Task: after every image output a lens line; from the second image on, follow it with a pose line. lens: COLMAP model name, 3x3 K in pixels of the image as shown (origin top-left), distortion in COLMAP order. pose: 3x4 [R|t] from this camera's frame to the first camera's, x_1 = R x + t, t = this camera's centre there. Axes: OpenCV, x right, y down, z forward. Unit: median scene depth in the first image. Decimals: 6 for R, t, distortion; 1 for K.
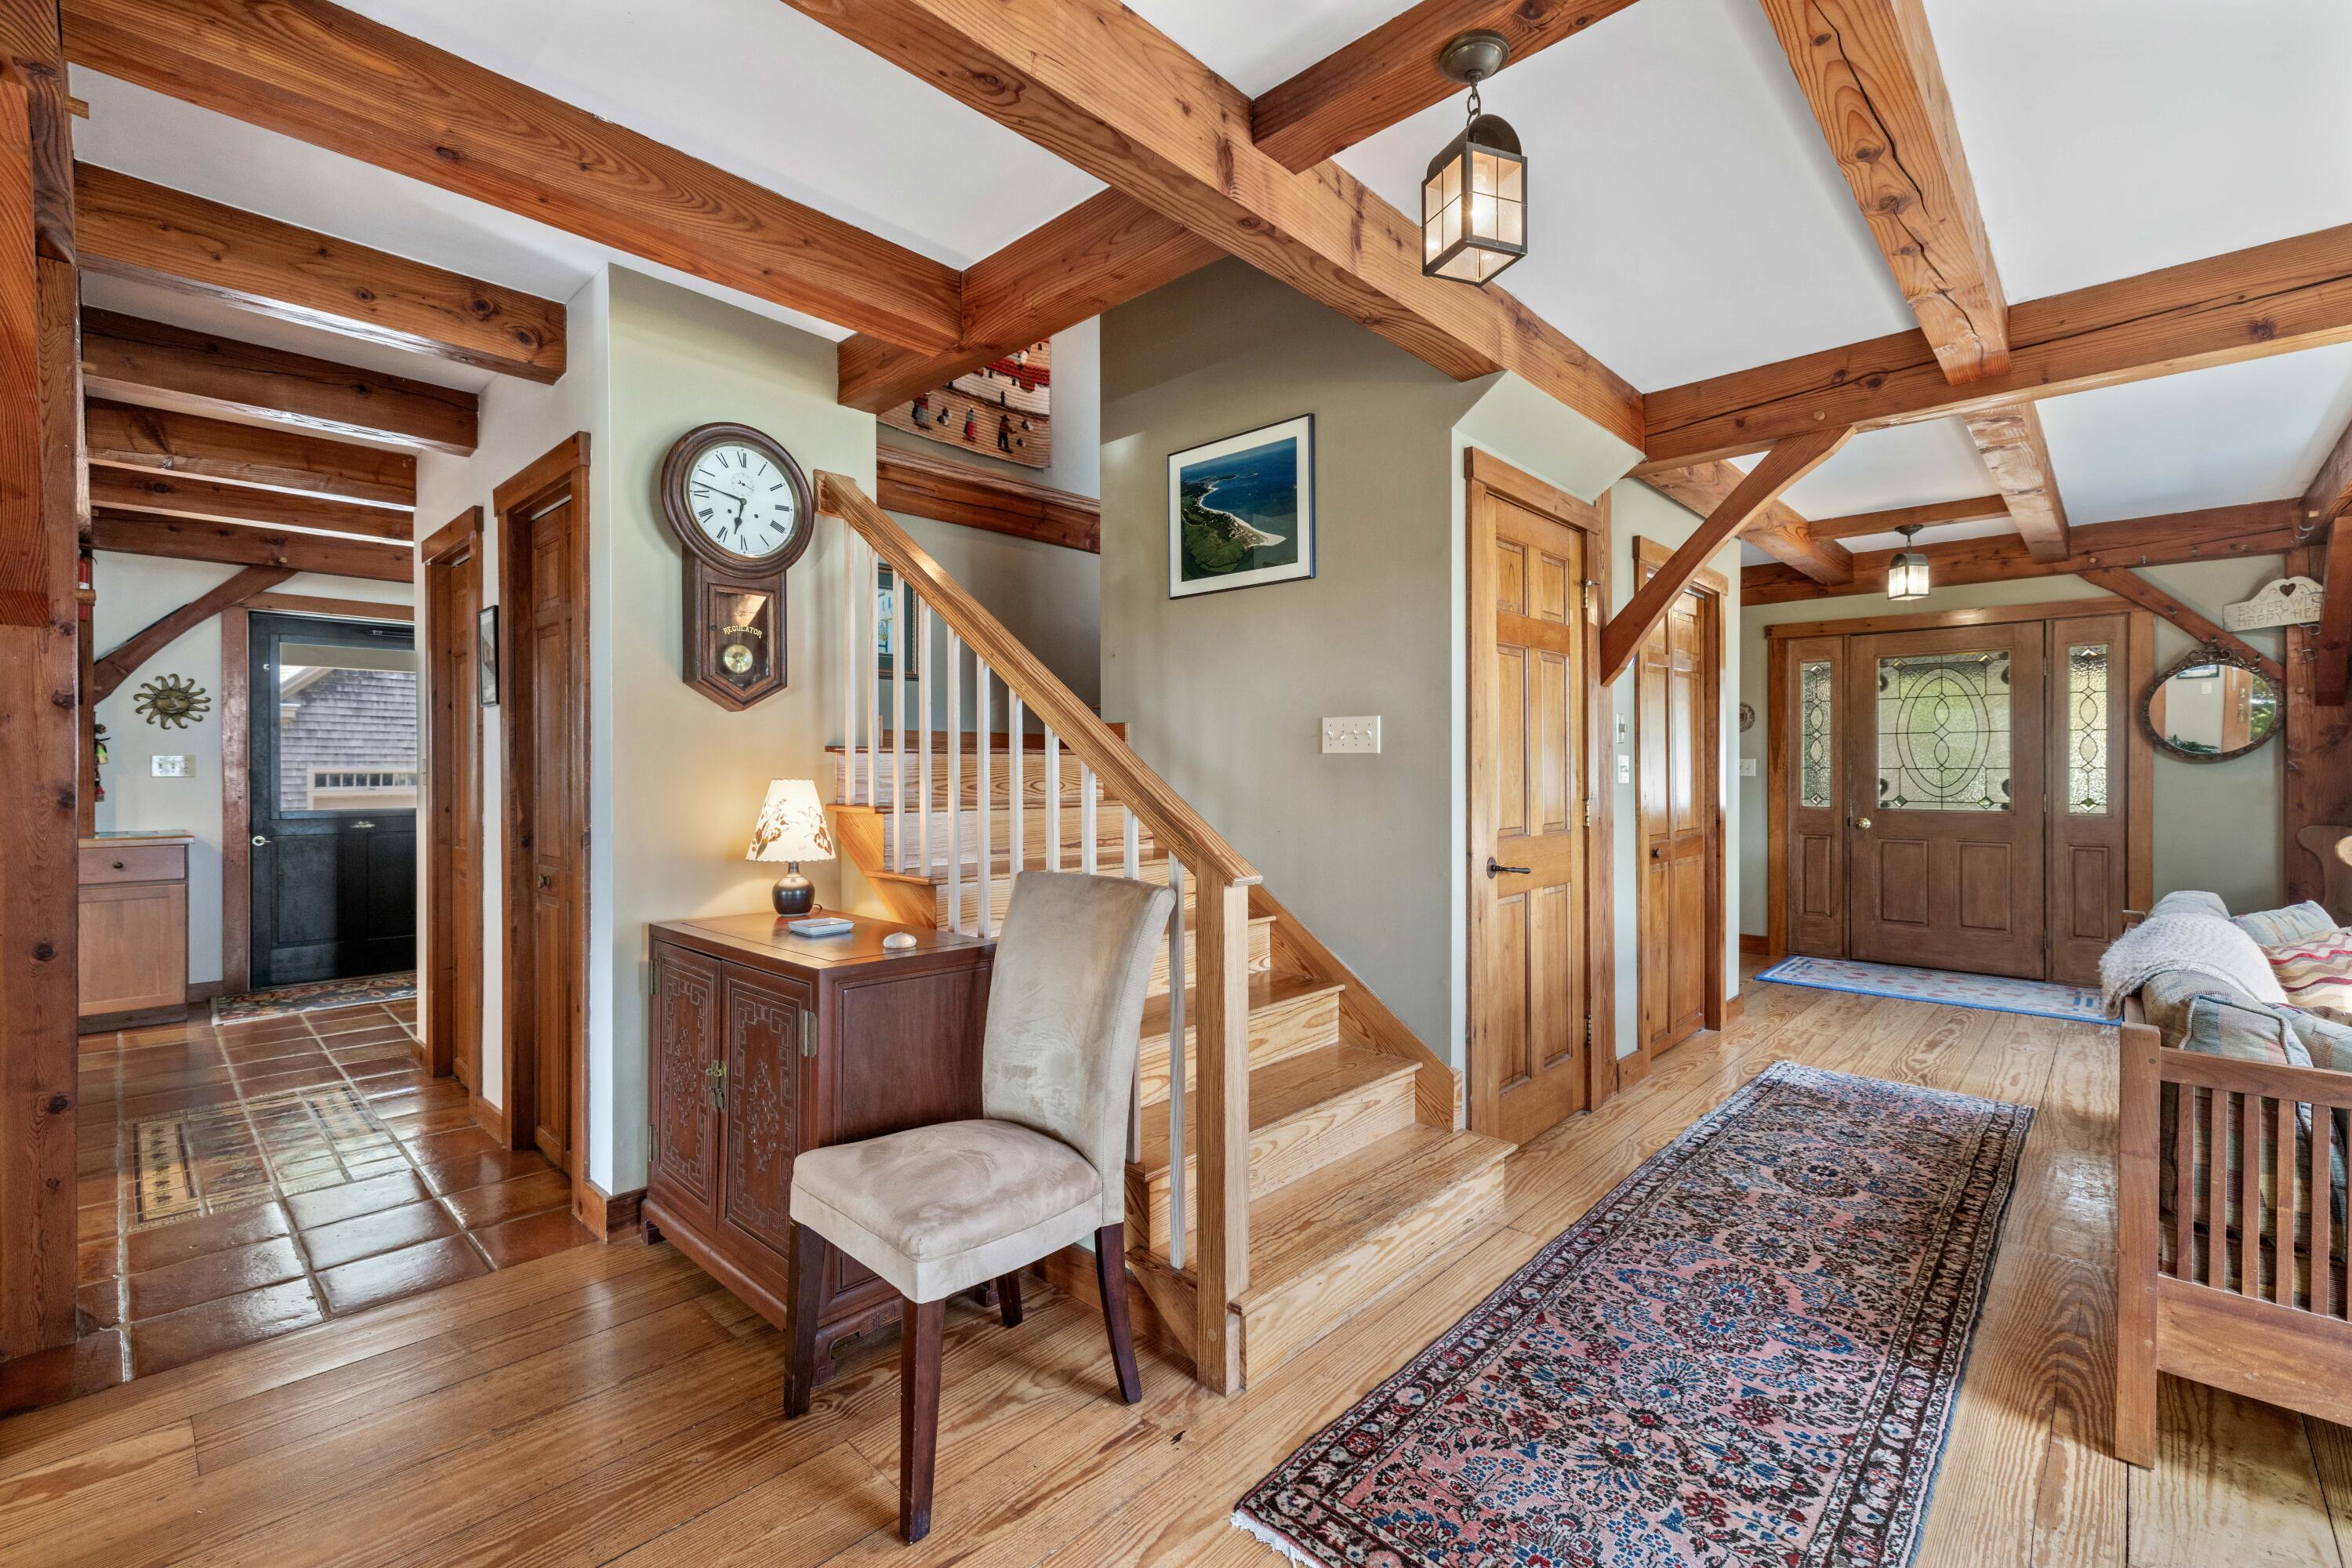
lens RADIAL K [[985.3, 0, 1178.6], [0, 985.3, 771.3], [0, 0, 1]] dist [-0.001017, 0.000147]
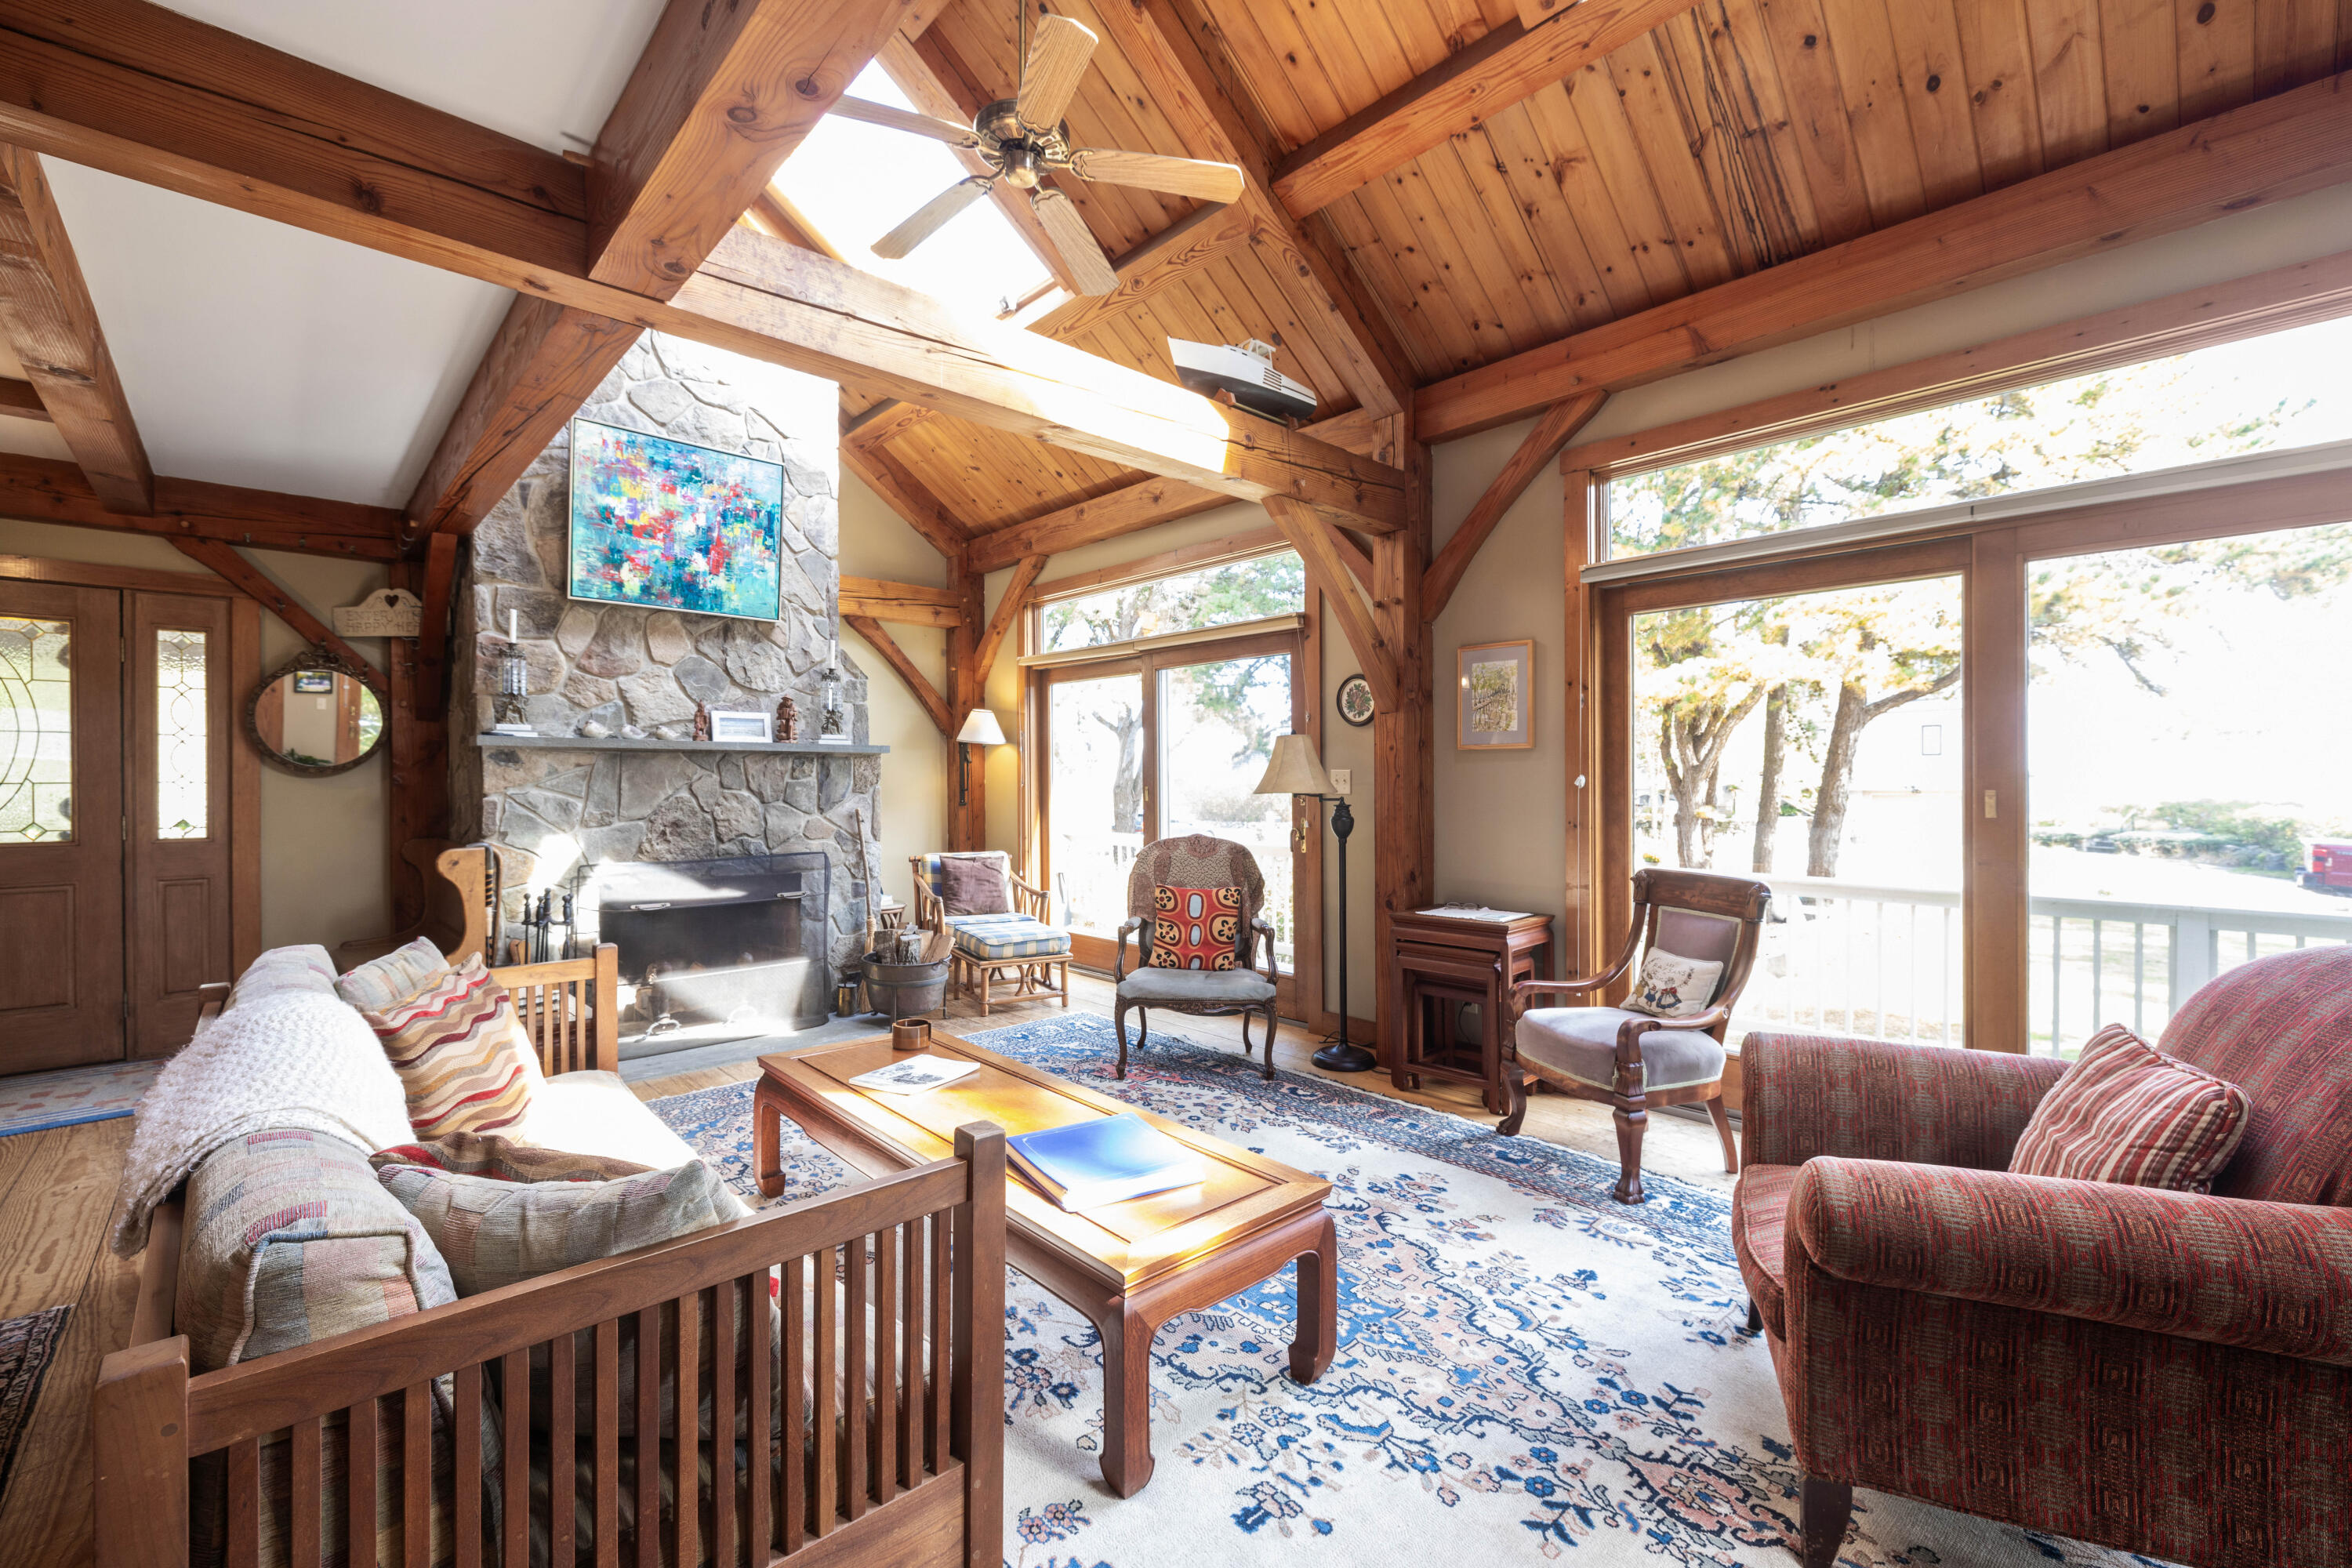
lens RADIAL K [[985.3, 0, 1179.9], [0, 985.3, 780.7], [0, 0, 1]] dist [-0.001017, 0.000147]
pose [[0.048504, -0.001493, 0.998822, 0.179830], [0.006227, 0.999980, 0.001192, -0.000664], [-0.998804, 0.006162, 0.048512, 0.164359]]
